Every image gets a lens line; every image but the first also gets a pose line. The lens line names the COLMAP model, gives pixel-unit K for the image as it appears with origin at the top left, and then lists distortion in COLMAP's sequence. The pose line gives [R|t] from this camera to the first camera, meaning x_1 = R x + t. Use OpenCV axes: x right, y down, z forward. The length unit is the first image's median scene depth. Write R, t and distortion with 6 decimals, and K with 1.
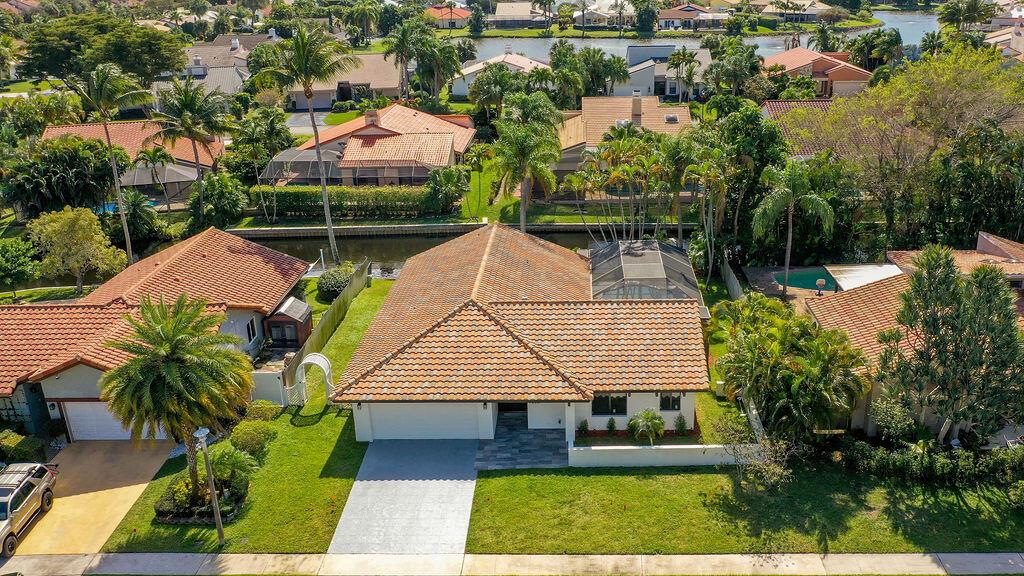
lens RADIAL K [[884.7, 0, 546.3], [0, 884.7, 289.3], [0, 0, 1]] dist [-0.011773, -0.001160]
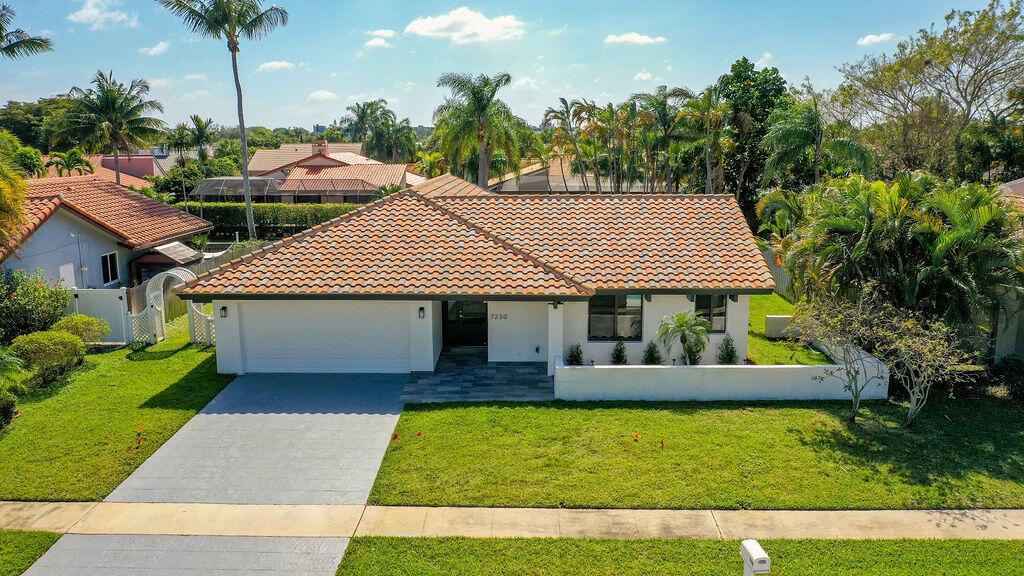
lens RADIAL K [[792.0, 0, 501.2], [0, 792.0, 286.0], [0, 0, 1]] dist [-0.014792, 0.000370]
pose [[0.999786, 0.019637, 0.006465, -0.016438], [-0.018133, 0.983135, -0.181980, 0.219392], [-0.009930, 0.181824, 0.983281, 0.447250]]
